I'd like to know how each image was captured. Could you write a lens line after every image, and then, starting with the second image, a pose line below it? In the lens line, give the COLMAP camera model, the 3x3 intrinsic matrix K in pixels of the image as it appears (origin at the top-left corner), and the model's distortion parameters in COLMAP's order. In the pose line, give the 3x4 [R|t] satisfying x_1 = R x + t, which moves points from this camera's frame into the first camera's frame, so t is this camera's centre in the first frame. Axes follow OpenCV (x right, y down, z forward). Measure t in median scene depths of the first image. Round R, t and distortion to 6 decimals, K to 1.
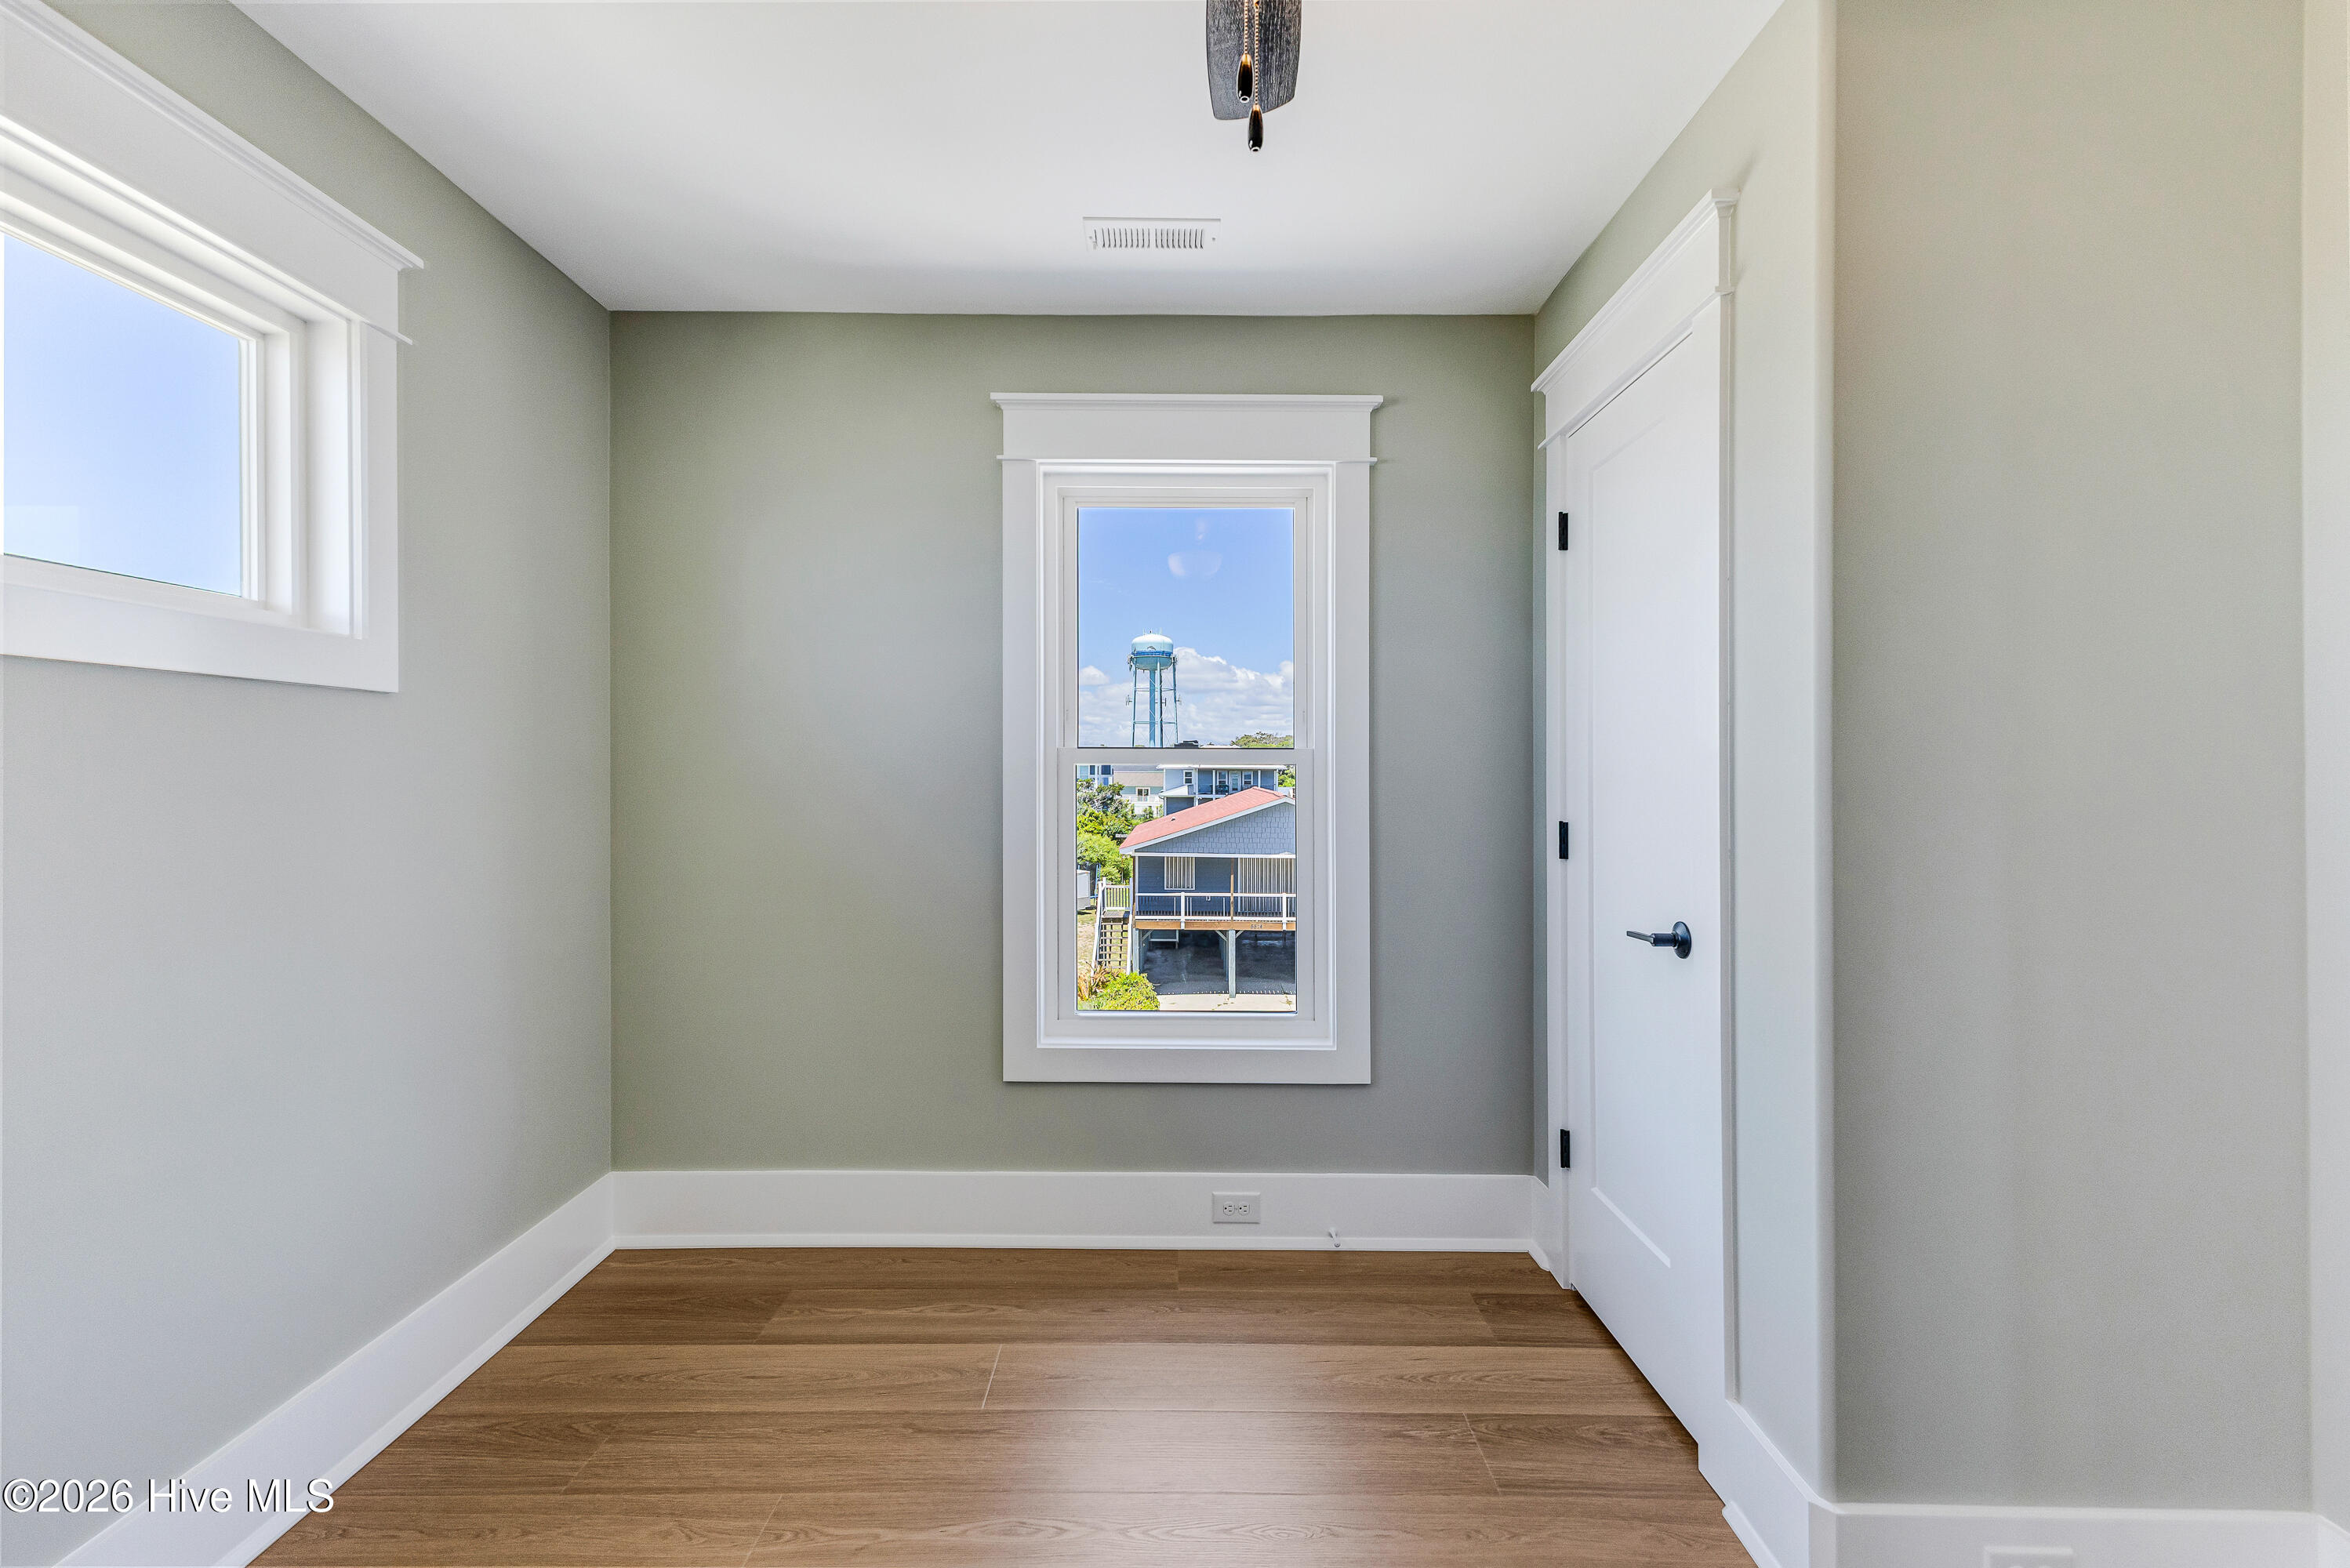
lens RADIAL K [[1003.8, 0, 1176.4], [0, 1003.8, 765.6], [0, 0, 1]] dist [0.015647, 0.000215]
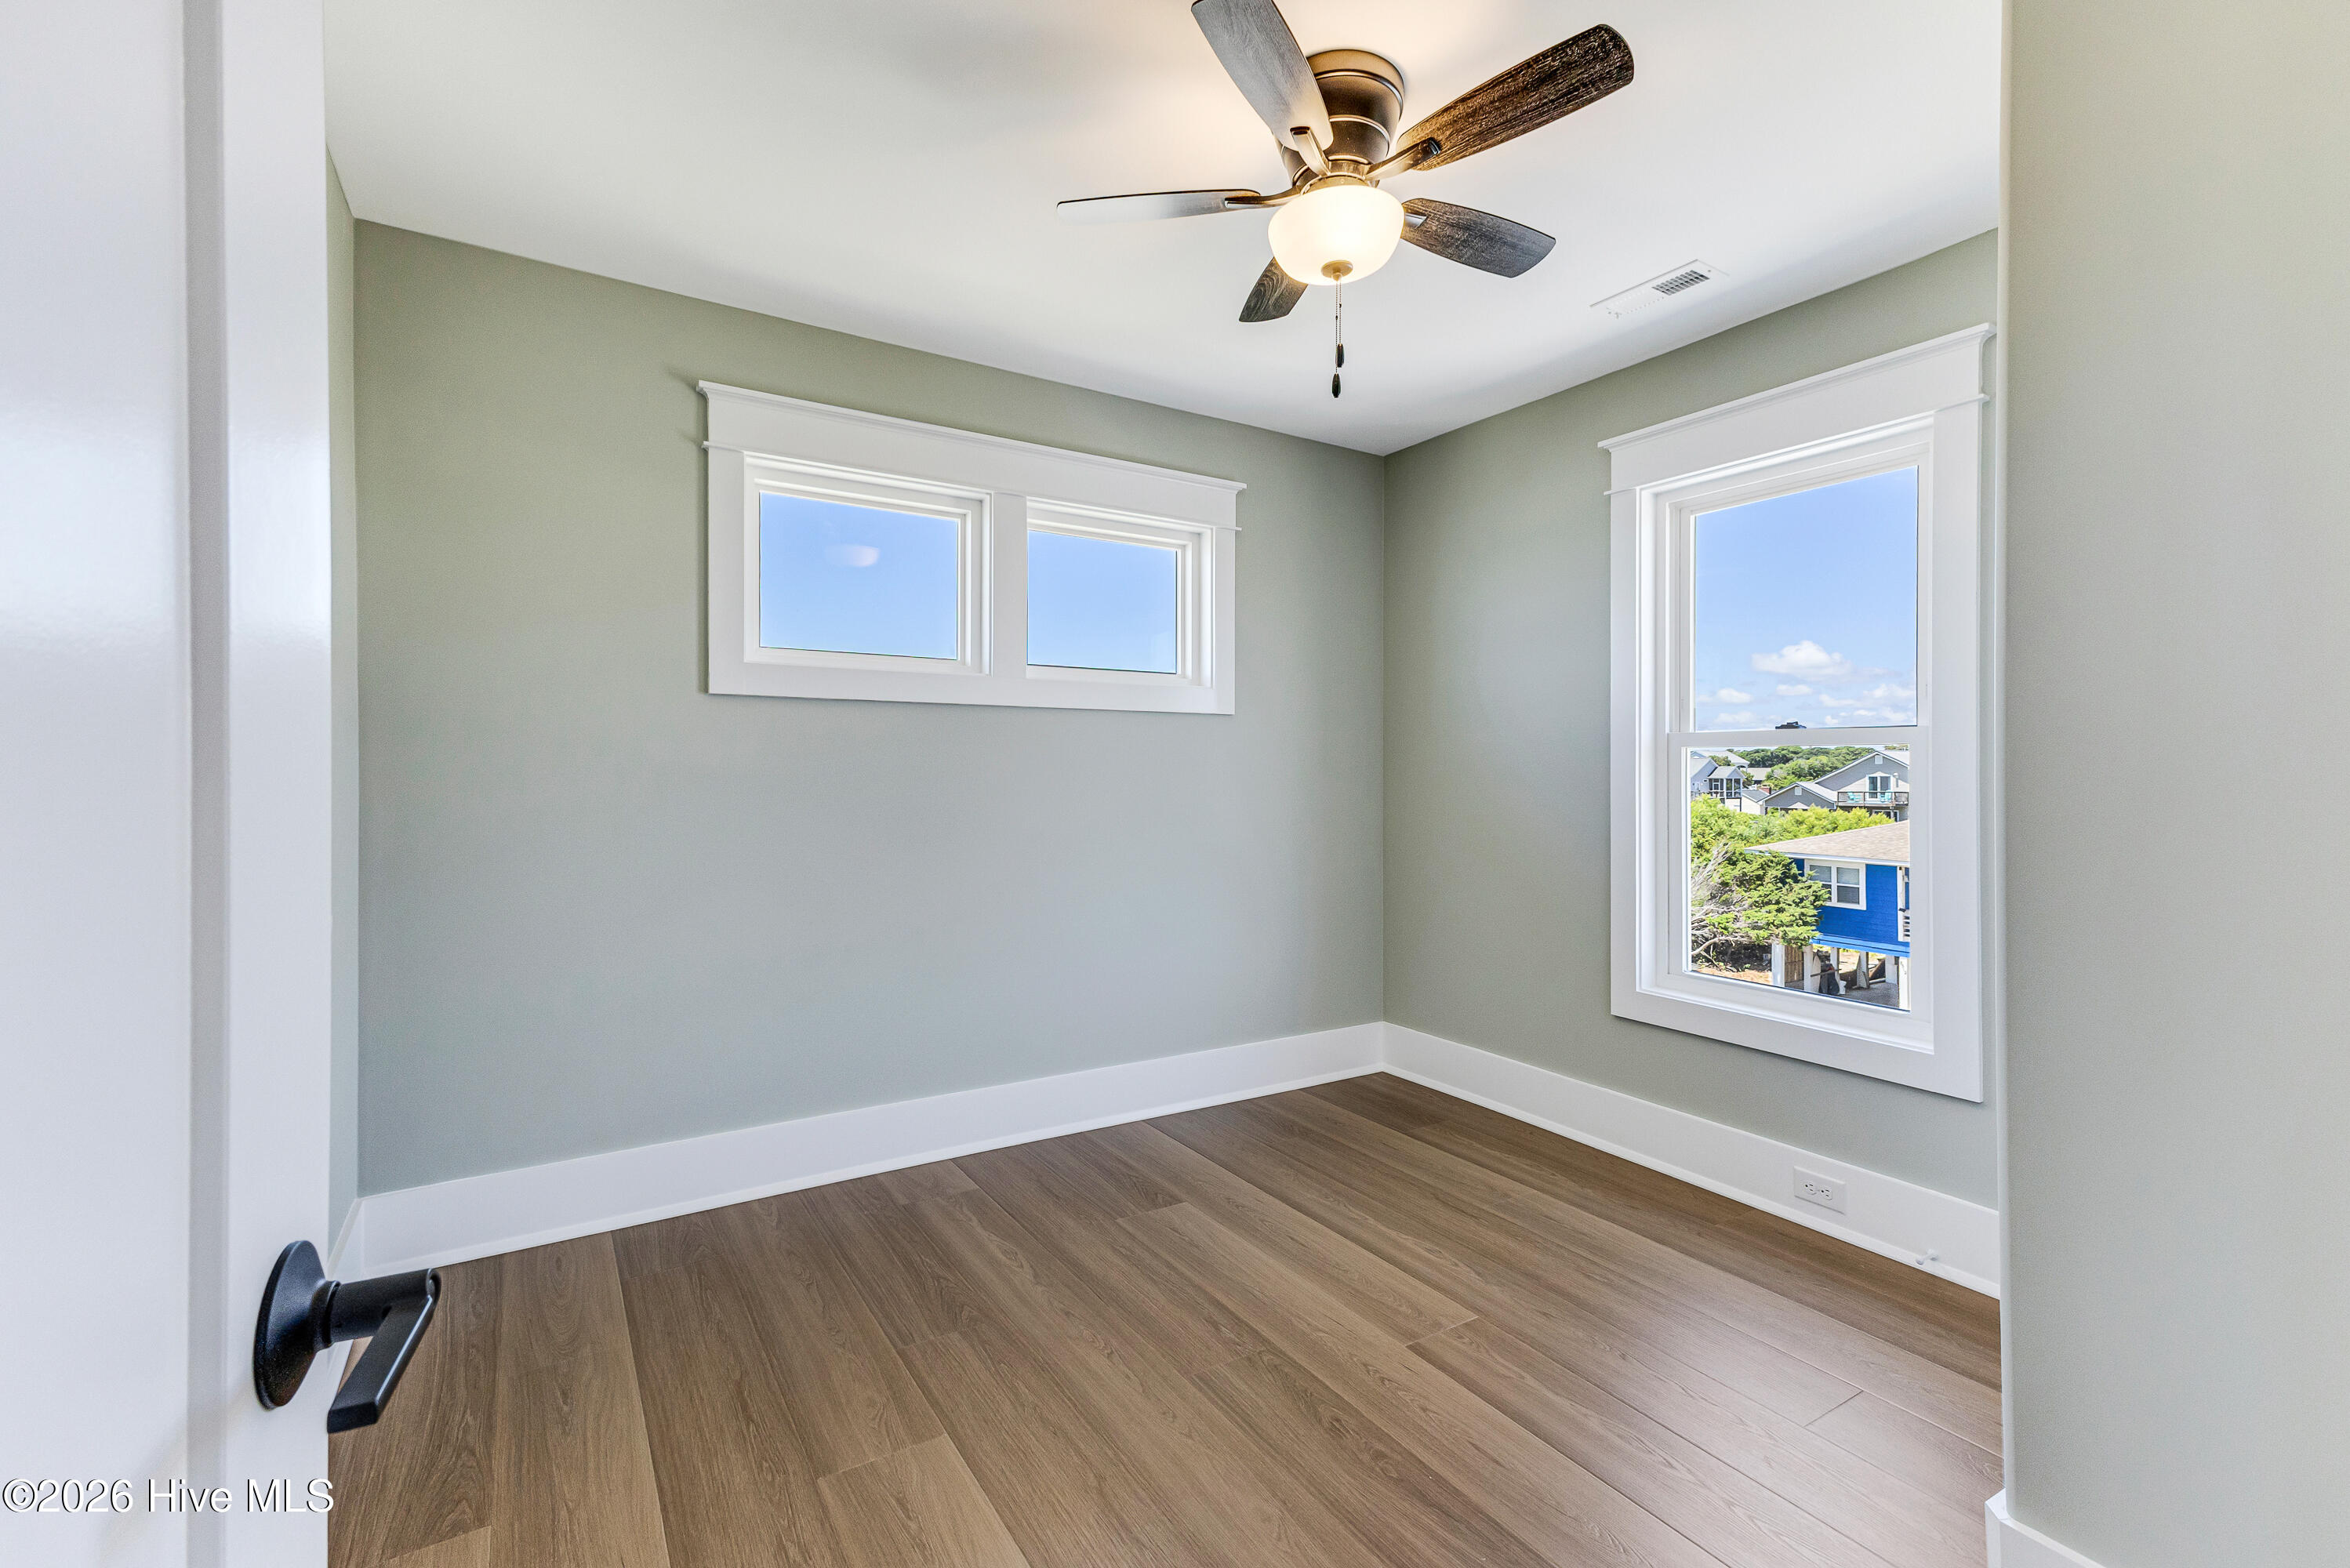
lens RADIAL K [[1003.8, 0, 1168.1], [0, 1003.8, 776.9], [0, 0, 1]] dist [0.015647, 0.000215]
pose [[0.528706, 0.006199, -0.848782, 0.609964], [-0.002664, 0.999981, 0.005644, 0.027941], [0.848801, -0.000723, 0.528712, -0.084561]]
